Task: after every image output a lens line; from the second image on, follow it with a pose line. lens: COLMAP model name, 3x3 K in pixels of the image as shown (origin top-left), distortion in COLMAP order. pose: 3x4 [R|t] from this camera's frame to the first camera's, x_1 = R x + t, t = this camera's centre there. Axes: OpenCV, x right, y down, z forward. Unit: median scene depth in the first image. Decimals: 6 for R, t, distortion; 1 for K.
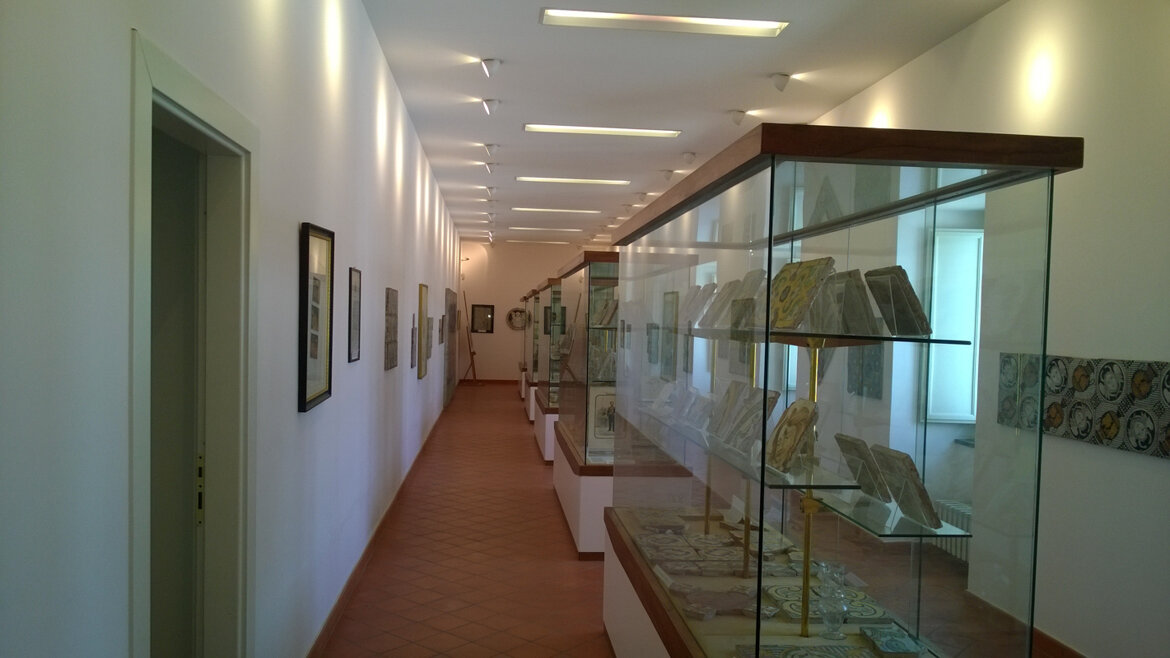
lens RADIAL K [[892.6, 0, 577.4], [0, 892.6, 335.3], [0, 0, 1]] dist [0.028739, -0.000638]
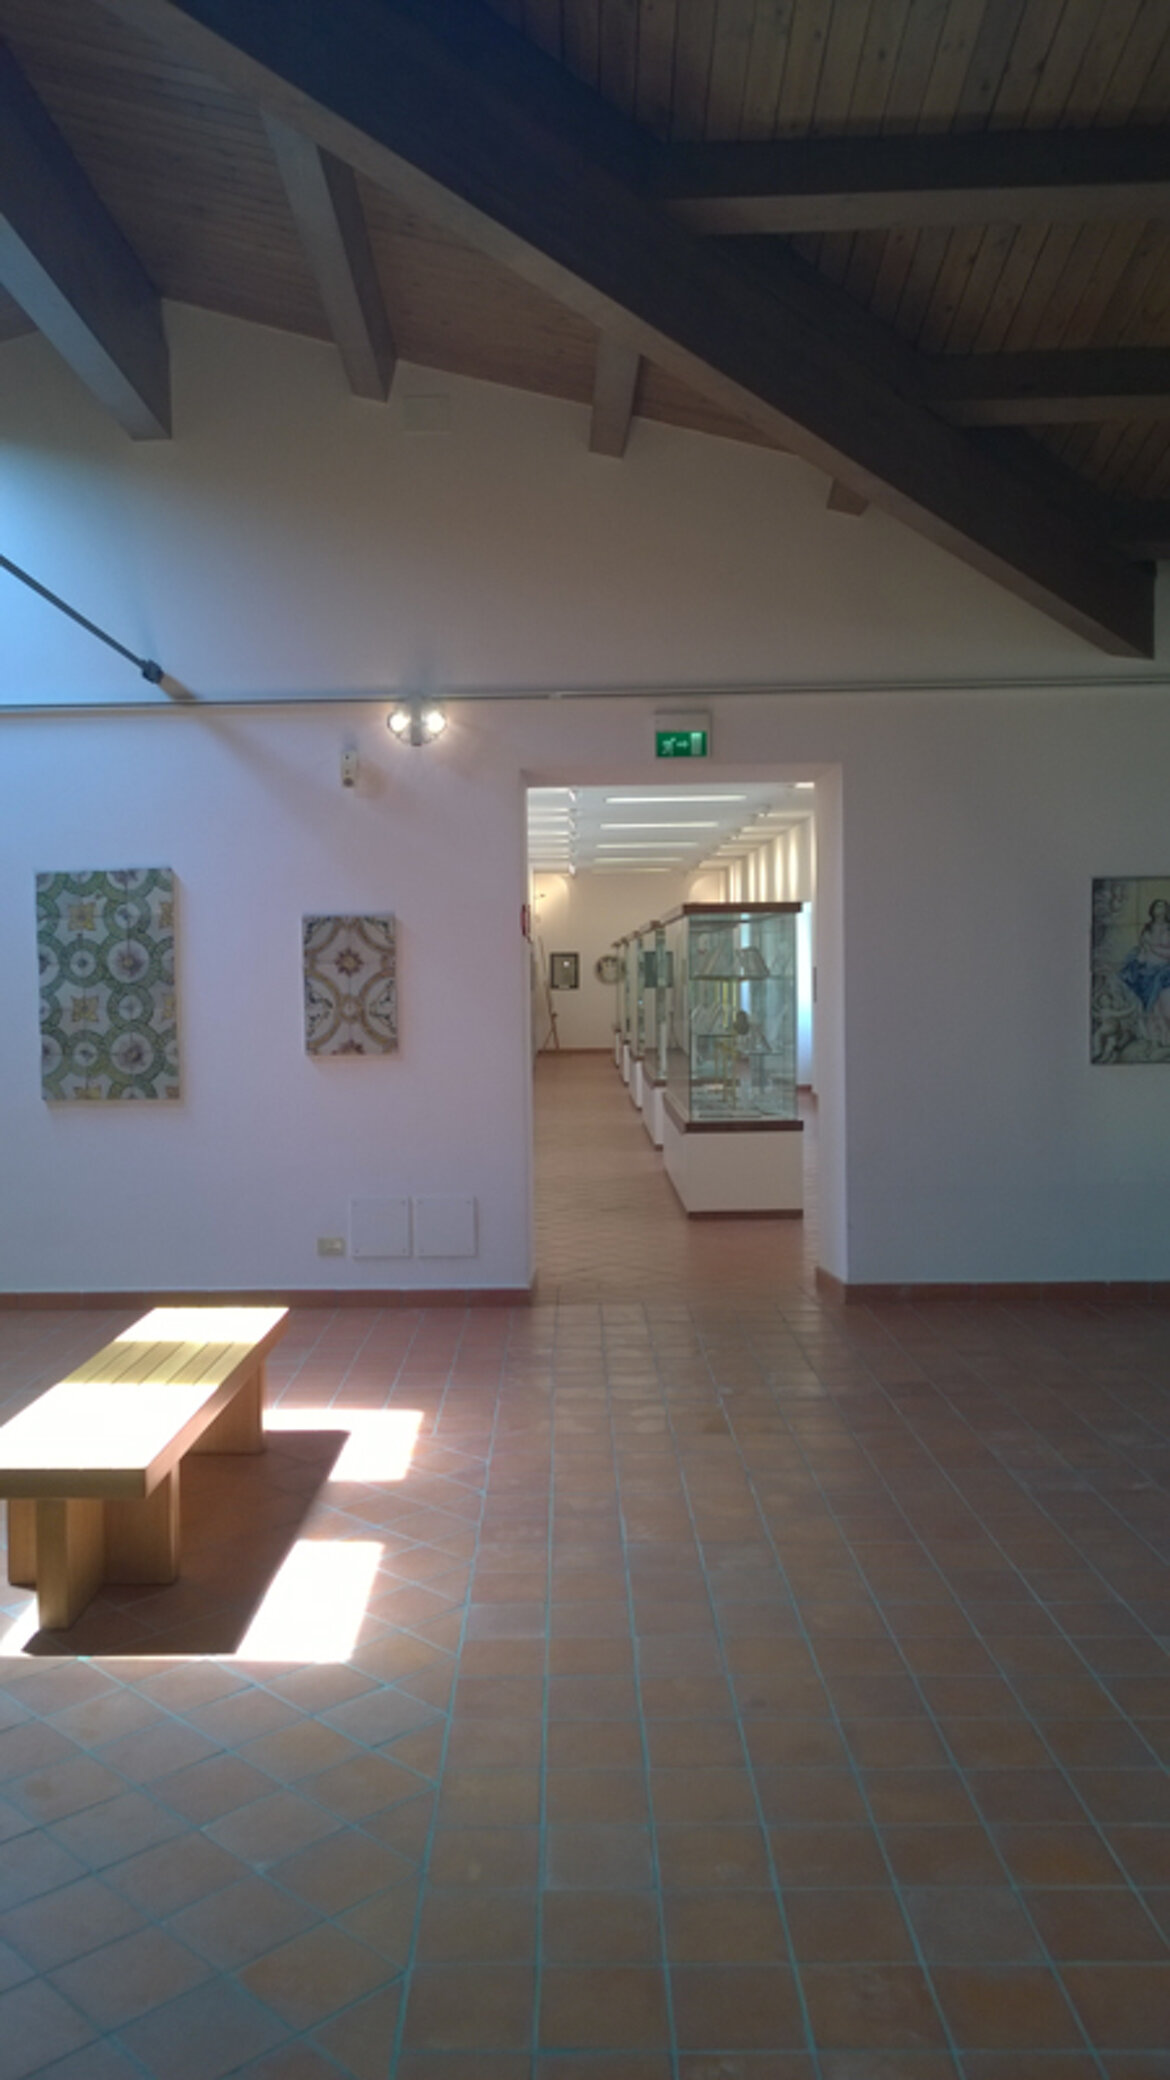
lens RADIAL K [[1586.9, 0, 575.7], [0, 1586.9, 1033.6], [0, 0, 1]] dist [0.028739, -0.000638]
pose [[0.994595, -0.027157, -0.100216, 0.042821], [0.029625, 0.999291, 0.023226, 0.004863], [0.099514, -0.026069, 0.994695, -0.400489]]
